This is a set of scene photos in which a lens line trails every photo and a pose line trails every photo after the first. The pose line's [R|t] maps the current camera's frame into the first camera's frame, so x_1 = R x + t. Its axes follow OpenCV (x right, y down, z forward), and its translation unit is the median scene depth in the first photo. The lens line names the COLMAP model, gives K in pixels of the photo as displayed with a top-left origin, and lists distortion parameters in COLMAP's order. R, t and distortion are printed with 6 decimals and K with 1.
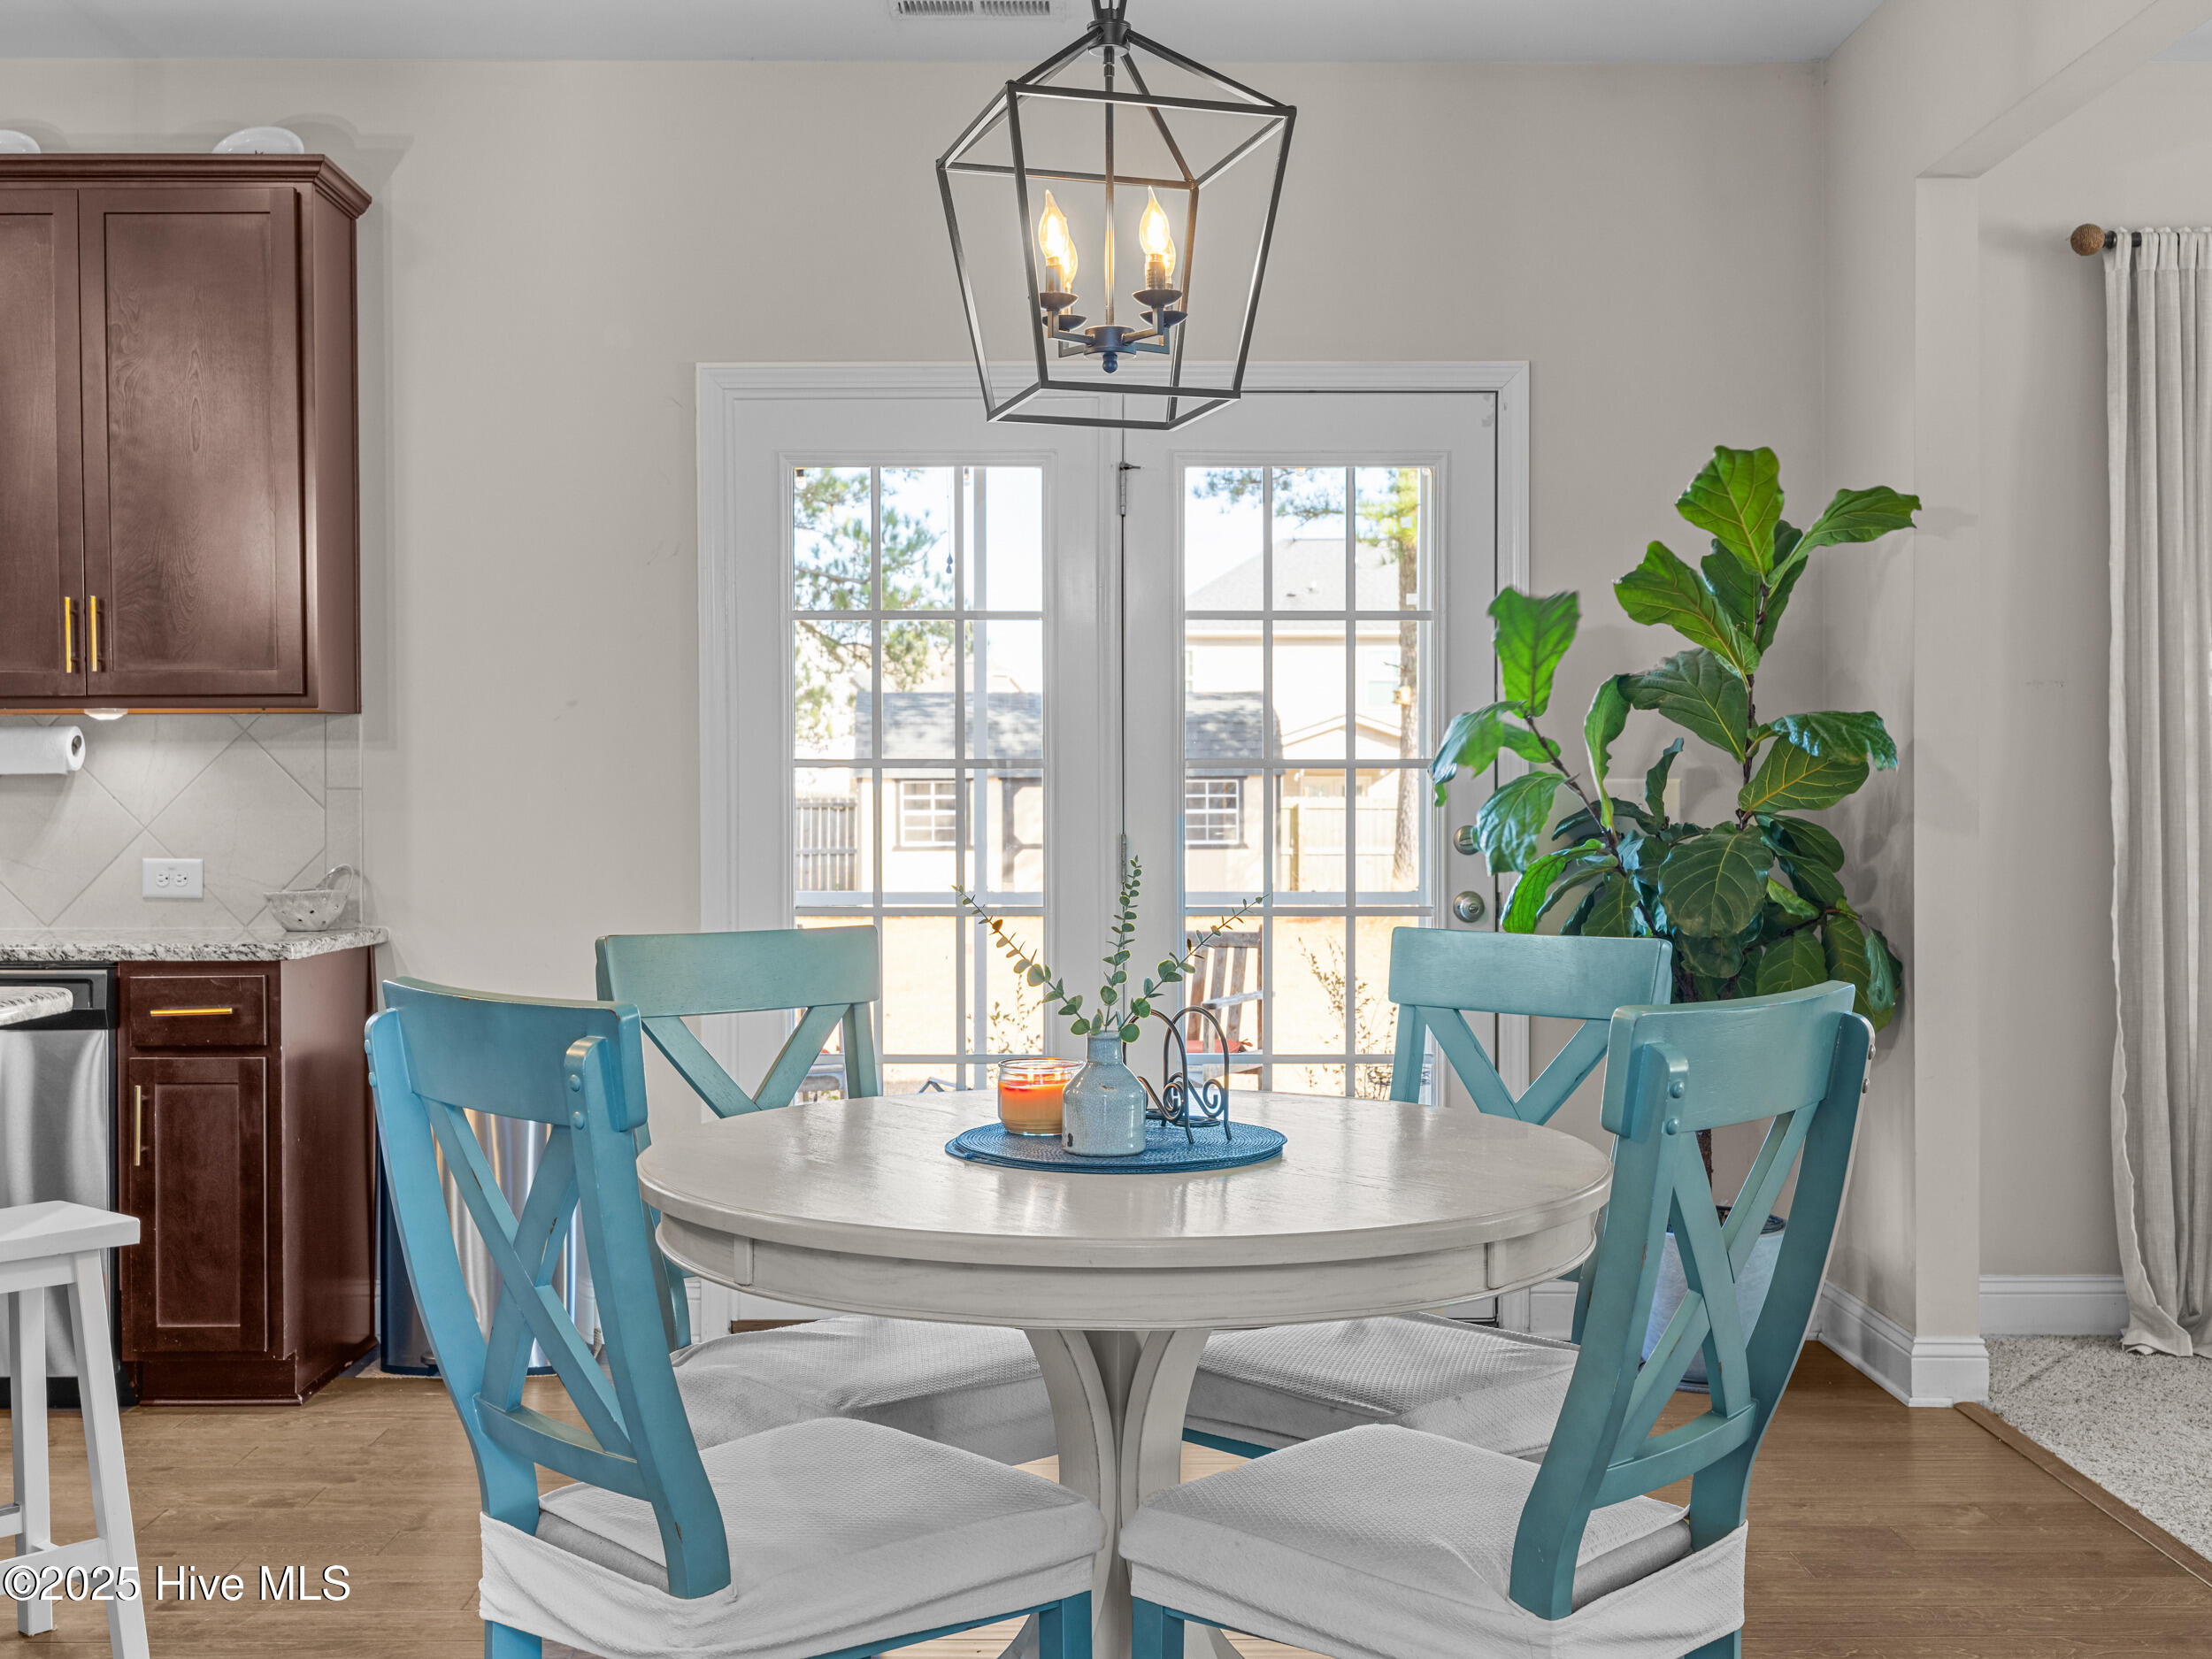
lens RADIAL K [[2357.9, 0, 1090.7], [0, 2357.9, 857.2], [0, 0, 1]] dist [0.003369, 0.000000]
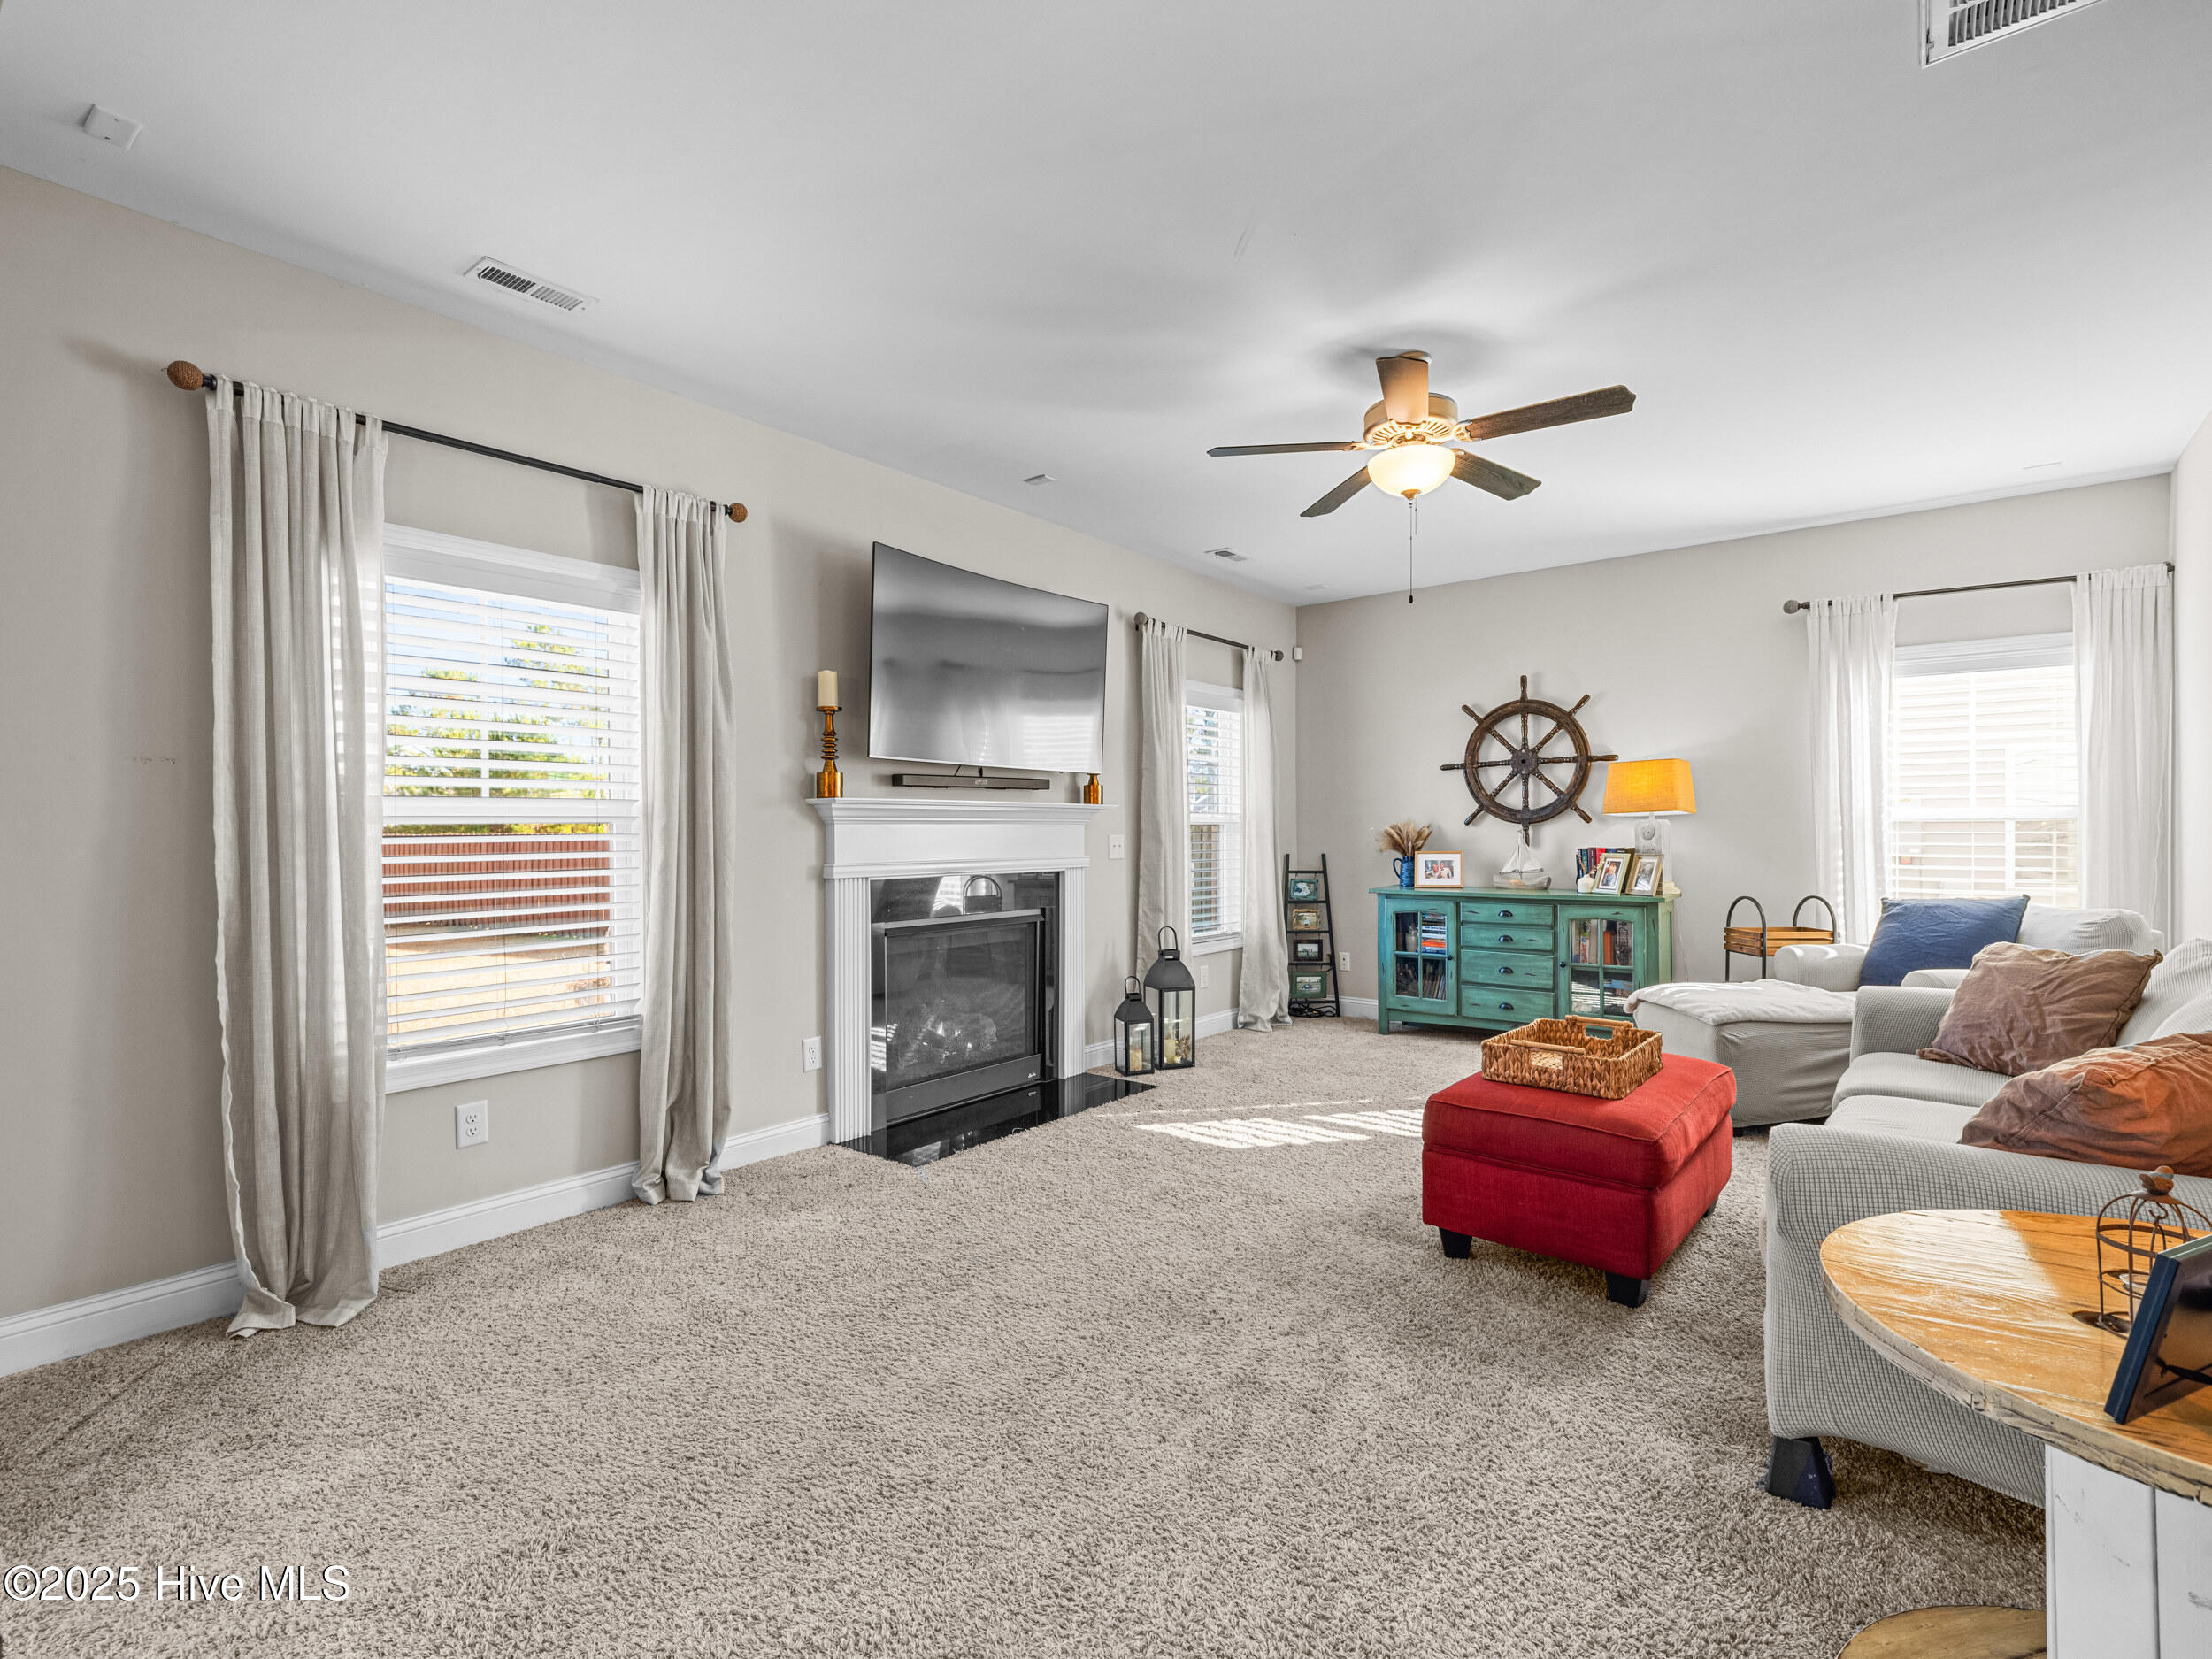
lens RADIAL K [[1042.8, 0, 1104.0], [0, 1042.8, 840.8], [0, 0, 1]] dist [0.000973, -0.000223]
pose [[0.635710, -0.008869, 0.771877, 0.332539], [0.019309, 0.999804, -0.004414, -0.024973], [-0.771686, 0.017710, 0.635757, 0.354427]]
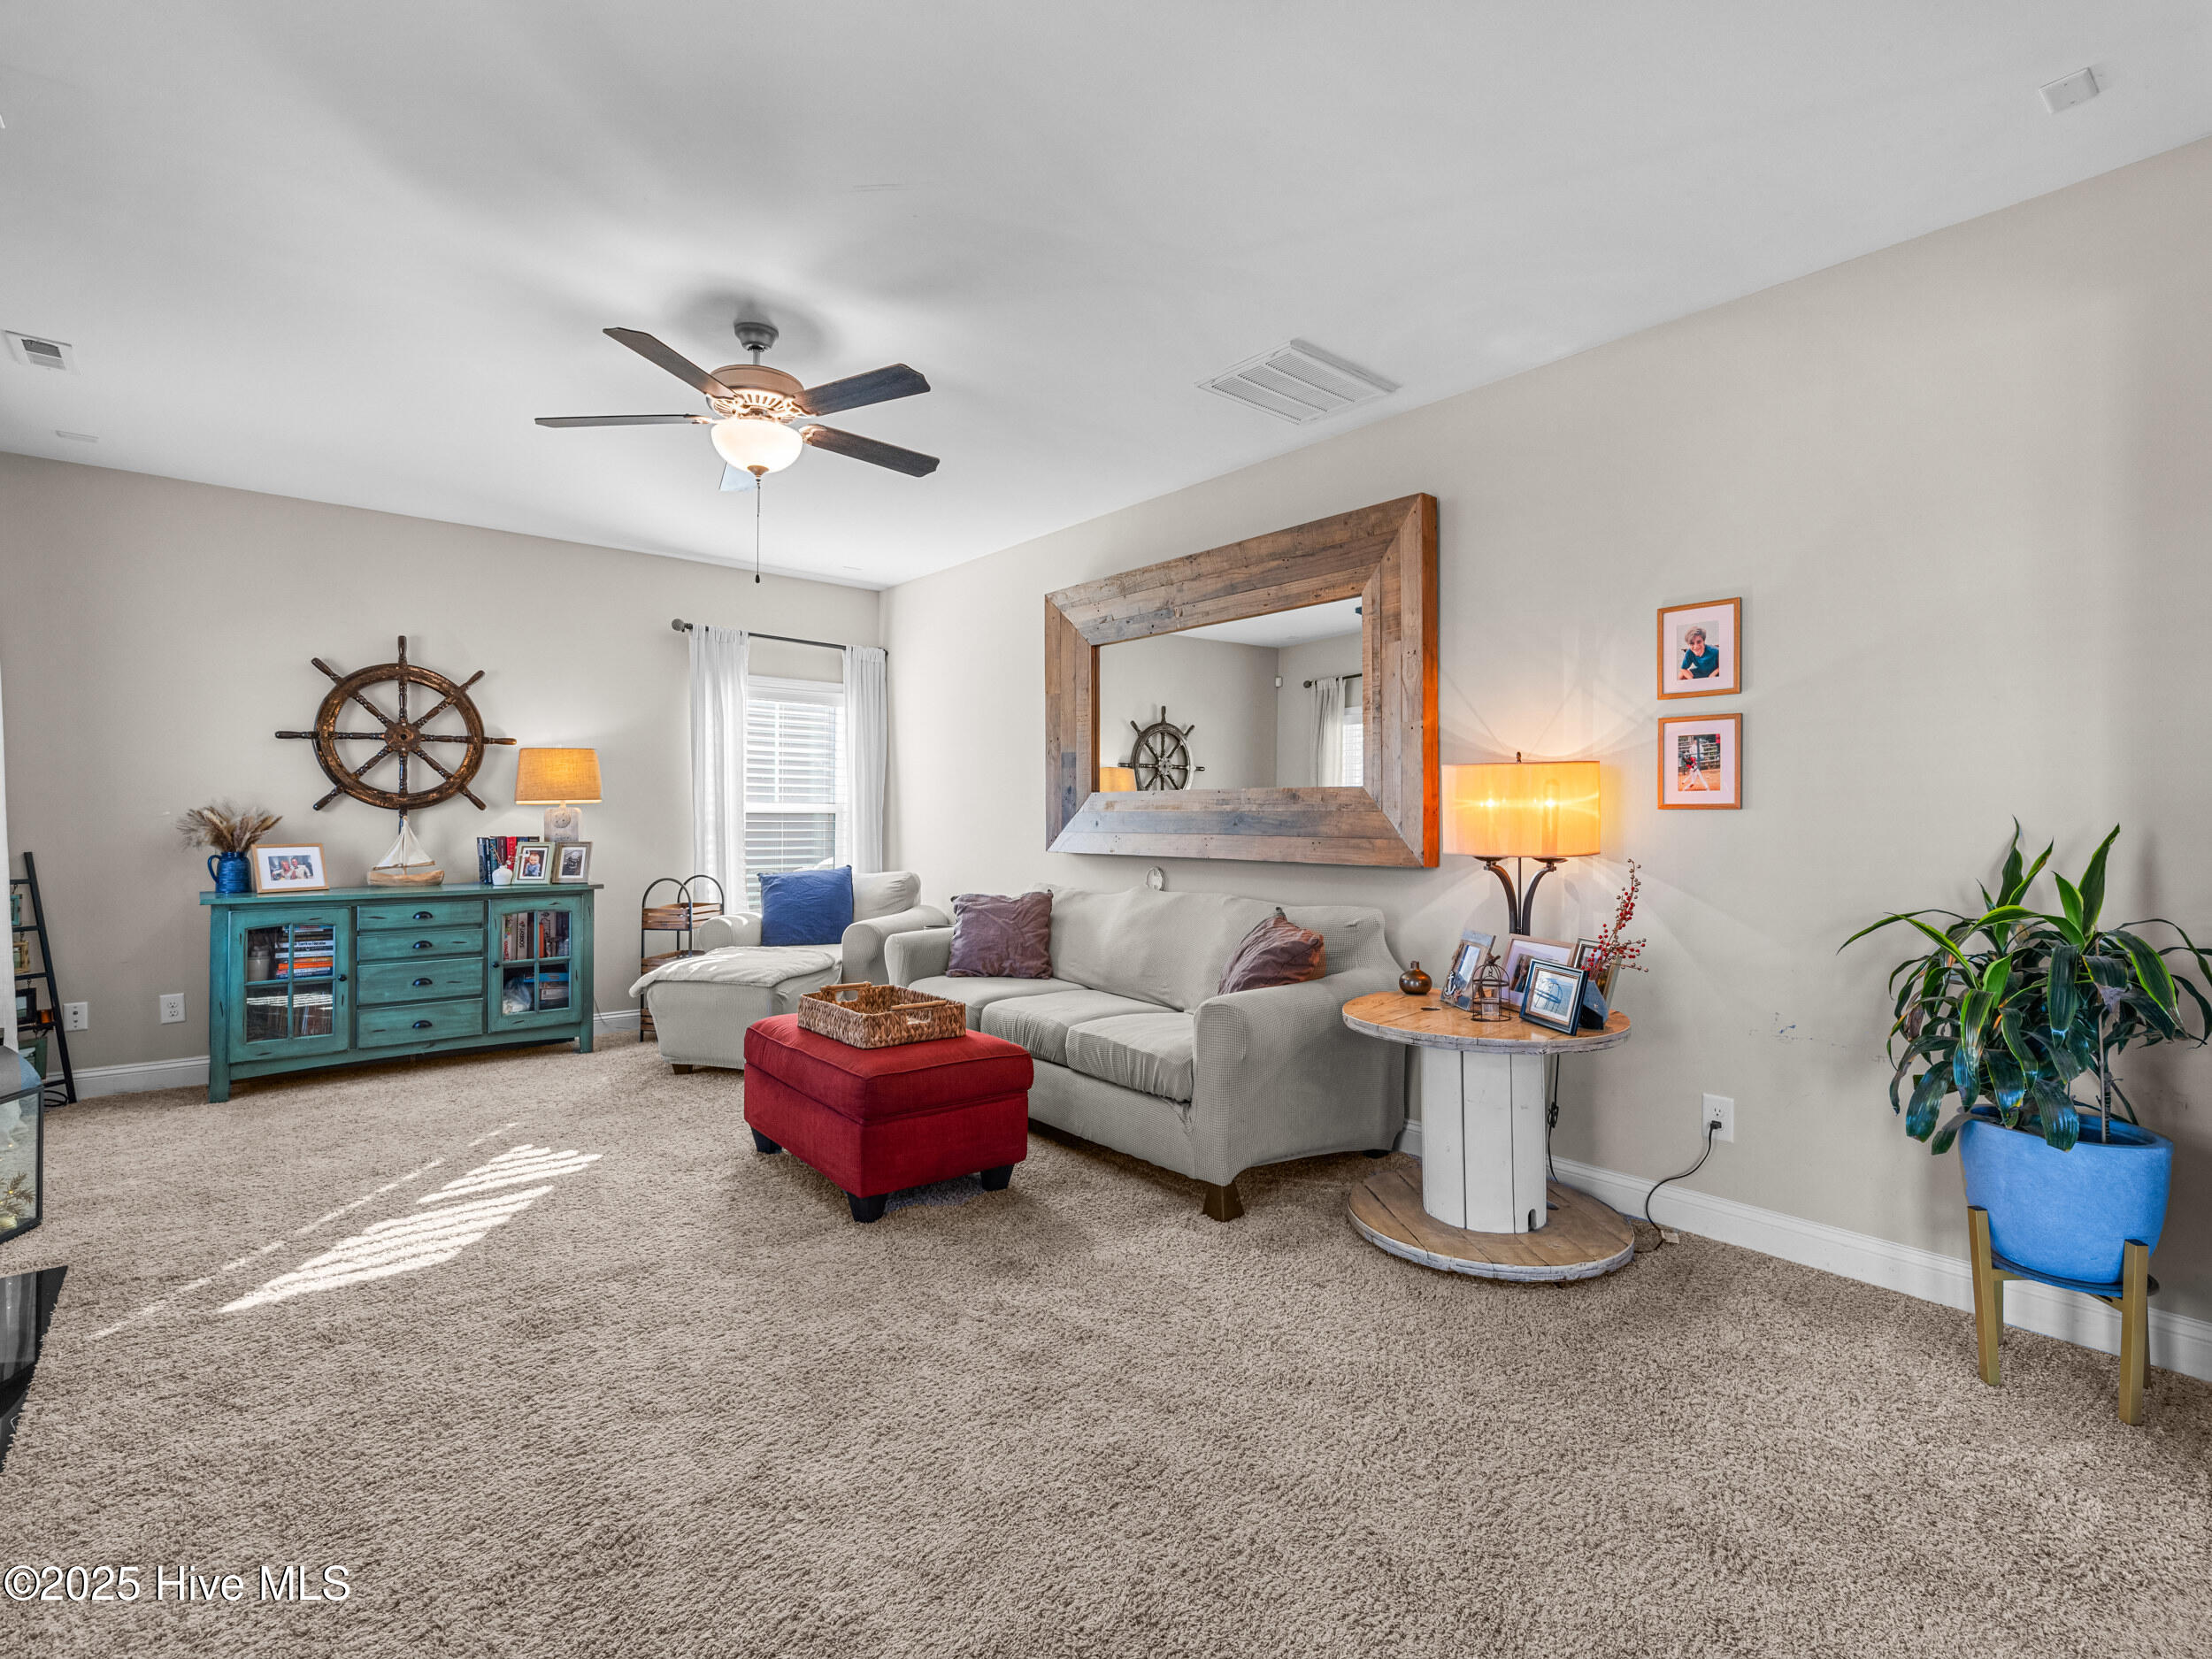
lens RADIAL K [[1042.8, 0, 1096.6], [0, 1042.8, 820.0], [0, 0, 1]] dist [0.000973, -0.000223]
pose [[-0.636228, -0.002084, 0.771498, 0.344002], [0.012207, 0.999844, 0.012768, -0.035864], [-0.771405, 0.017541, -0.636103, 0.905898]]
